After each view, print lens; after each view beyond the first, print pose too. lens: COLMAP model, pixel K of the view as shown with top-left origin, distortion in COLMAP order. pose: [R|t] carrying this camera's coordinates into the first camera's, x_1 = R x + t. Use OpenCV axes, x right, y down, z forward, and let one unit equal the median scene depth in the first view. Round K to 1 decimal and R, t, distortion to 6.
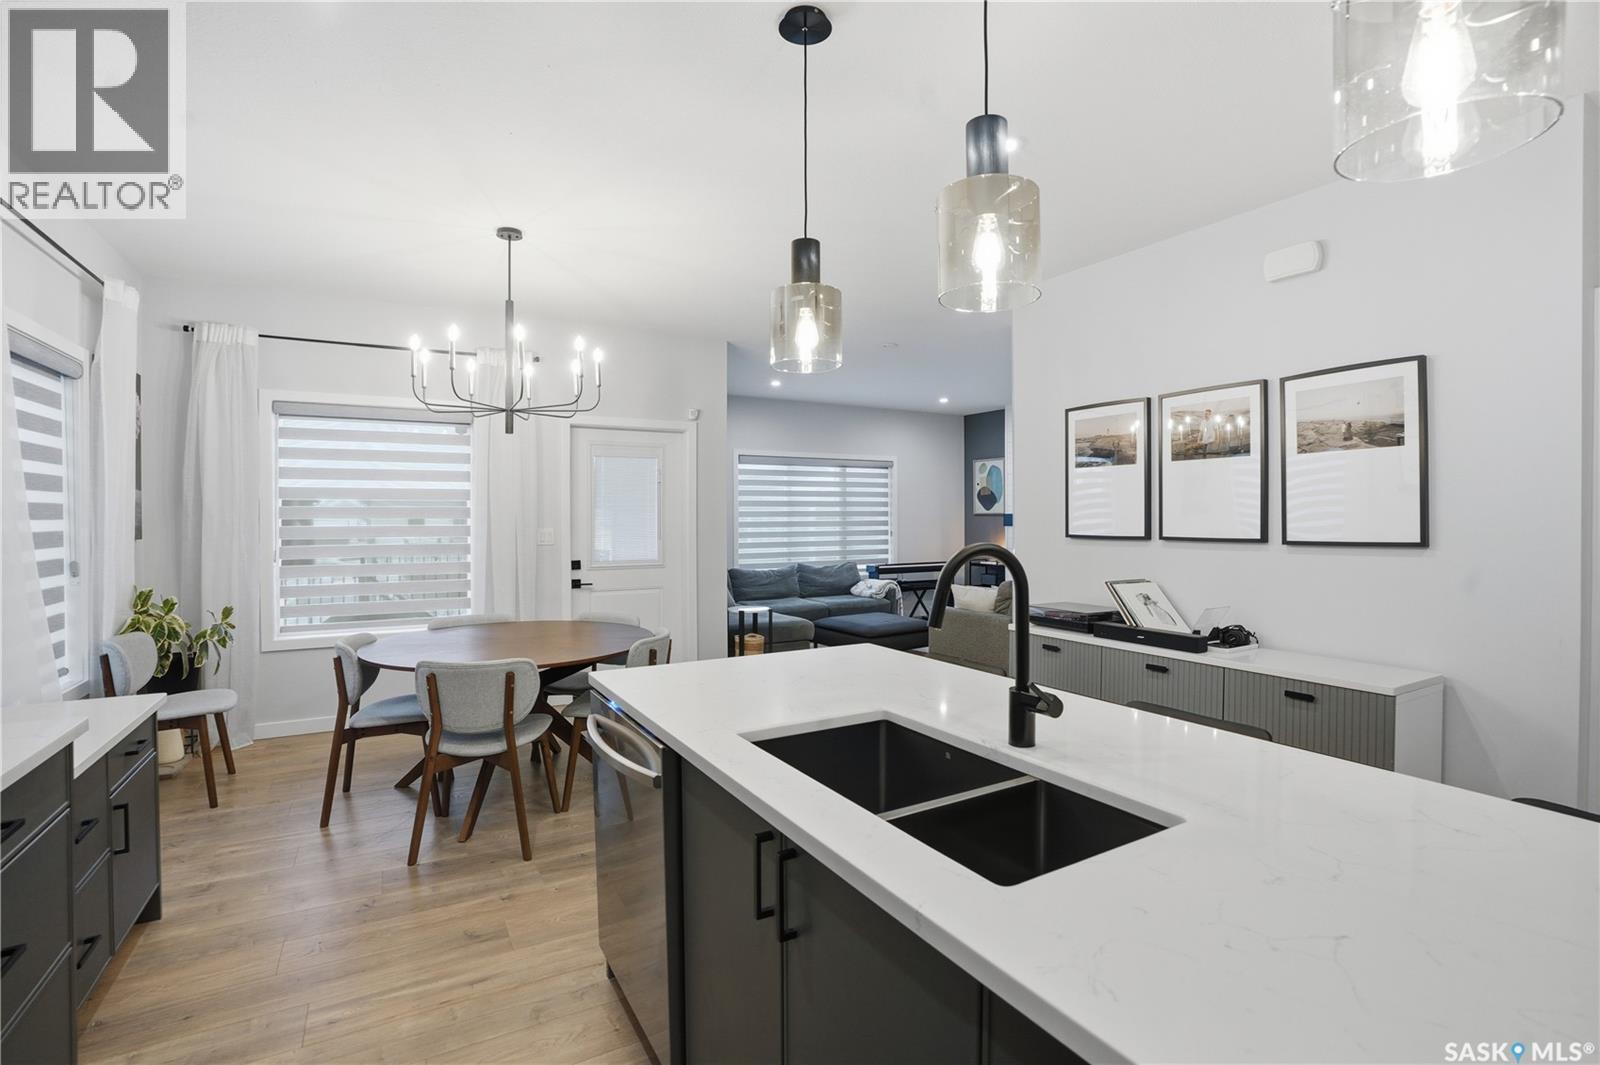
lens RADIAL K [[747.0, 0, 802.8], [0, 747.0, 526.0], [0, 0, 1]] dist [-0.074768, 0.031550]
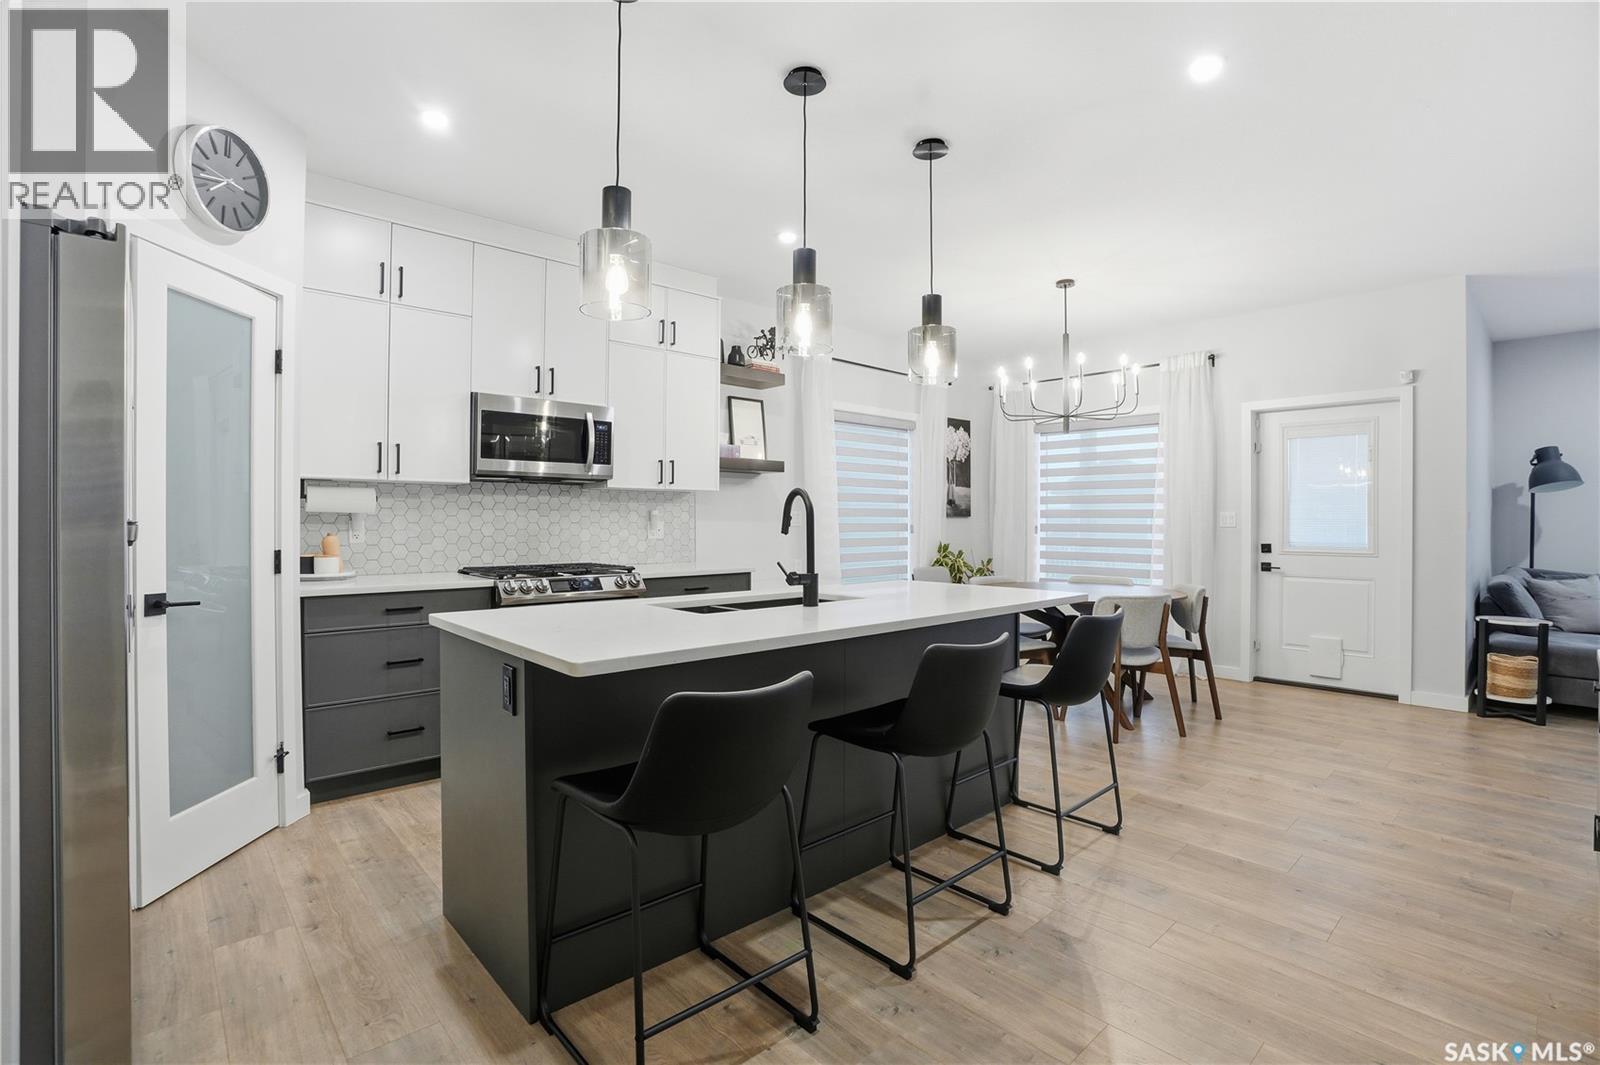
lens RADIAL K [[747.0, 0, 802.8], [0, 747.0, 526.0], [0, 0, 1]] dist [-0.074768, 0.031550]
pose [[0.225319, 0.009409, -0.974240, 0.795191], [-0.016395, 0.999848, 0.005865, 0.040720], [0.974147, 0.014651, 0.225439, 0.237970]]
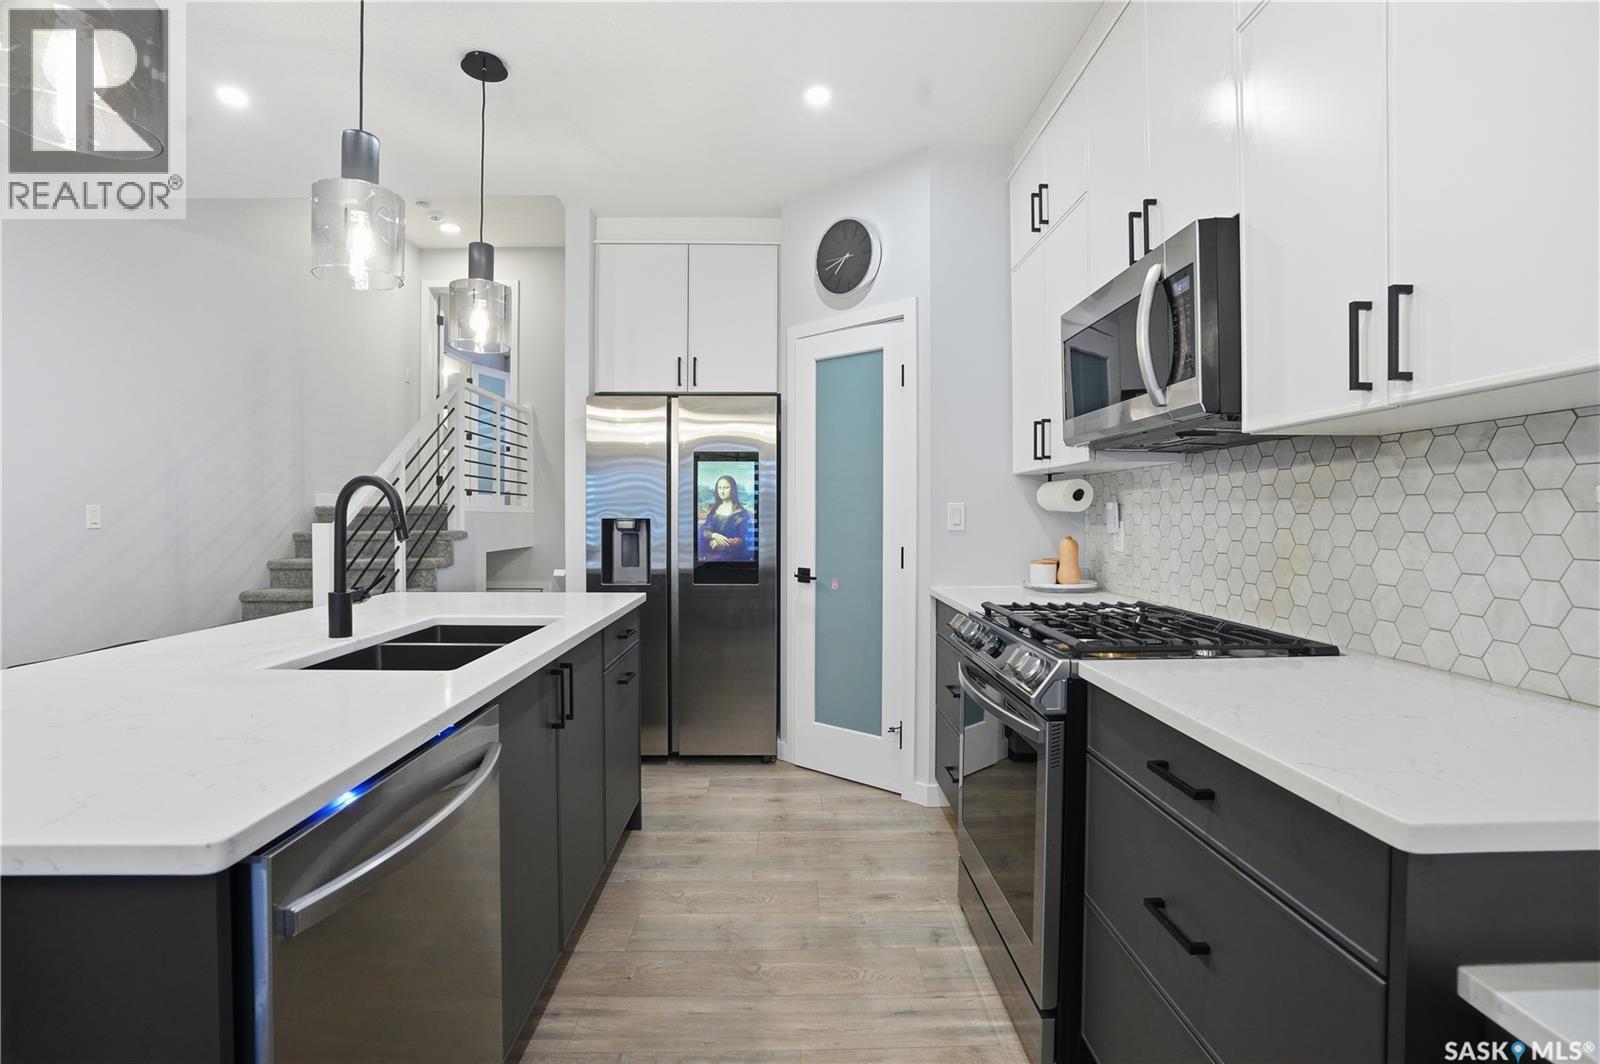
lens RADIAL K [[734.5, 0, 793.5], [0, 734.5, 534.9], [0, 0, 1]] dist [-0.048872, 0.000701]
pose [[-0.877726, -0.011648, 0.479021, -0.390550], [0.005986, 0.999360, 0.035271, 0.034268], [-0.479125, 0.033826, -0.877094, 0.687705]]
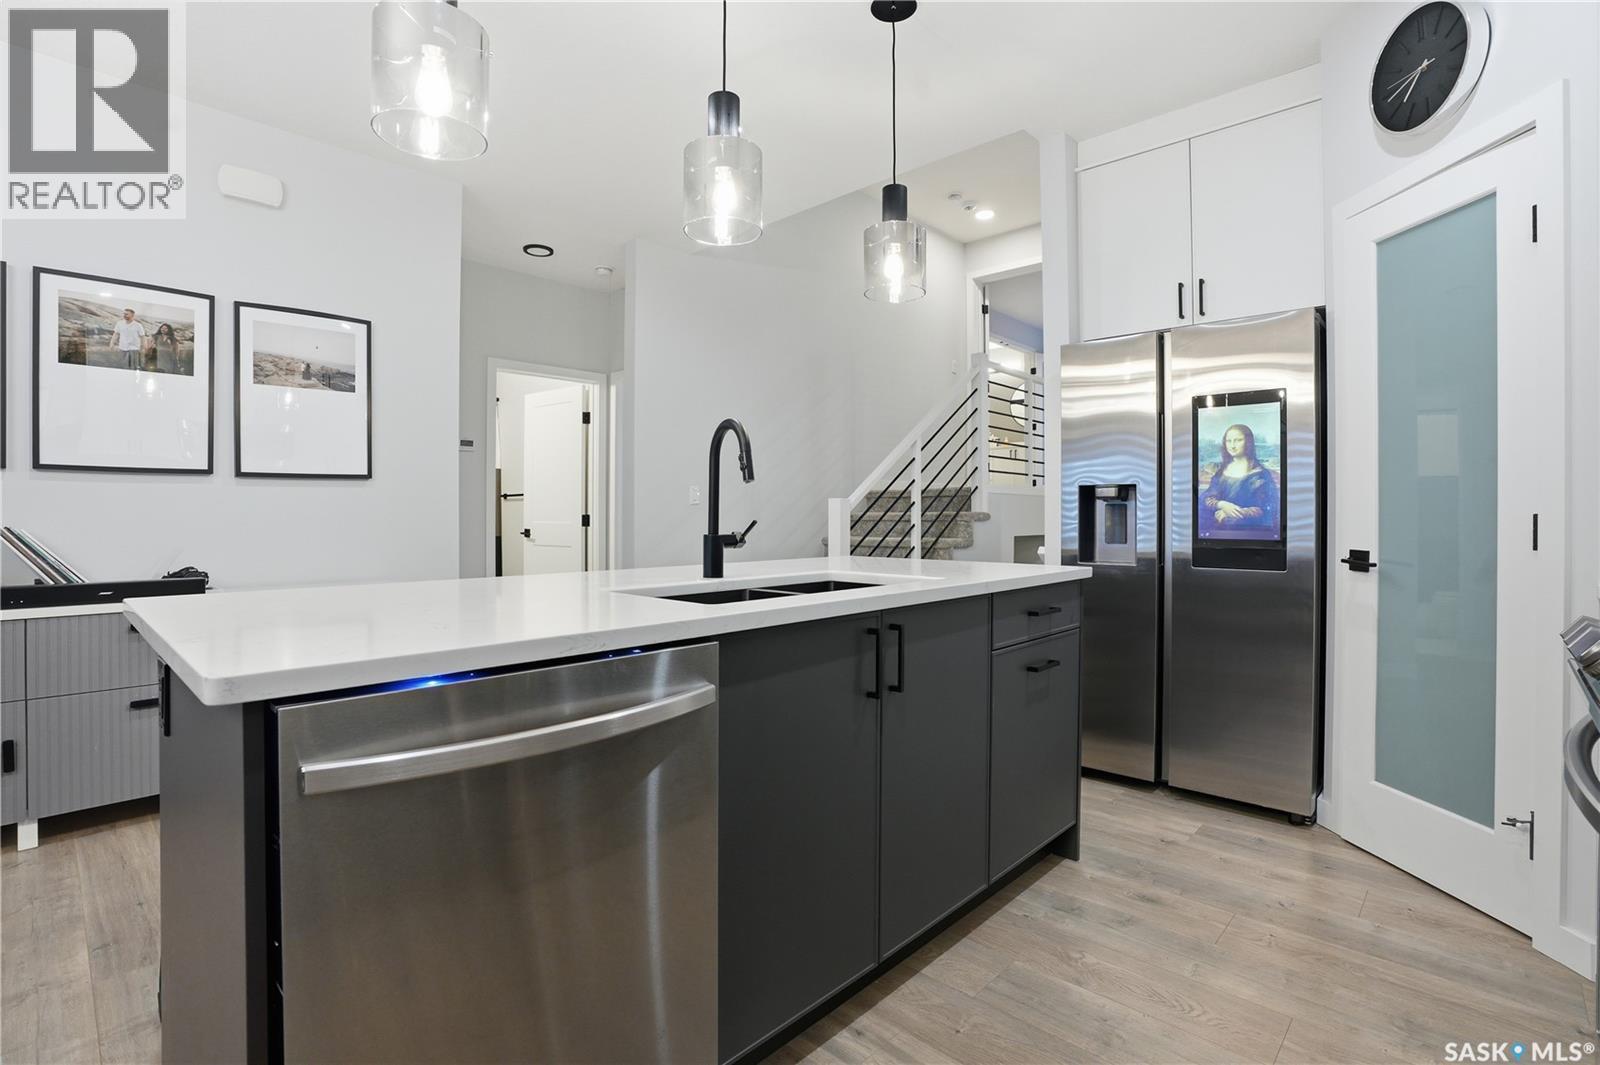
lens RADIAL K [[750.7, 0, 802.8], [0, 750.7, 517.2], [0, 0, 1]] dist [-0.064263, 0.022409]
pose [[-0.293066, 0.000027, 0.956092, -0.416455], [0.011025, 0.999934, 0.003351, 0.075172], [-0.956029, 0.011523, -0.293047, 0.499928]]
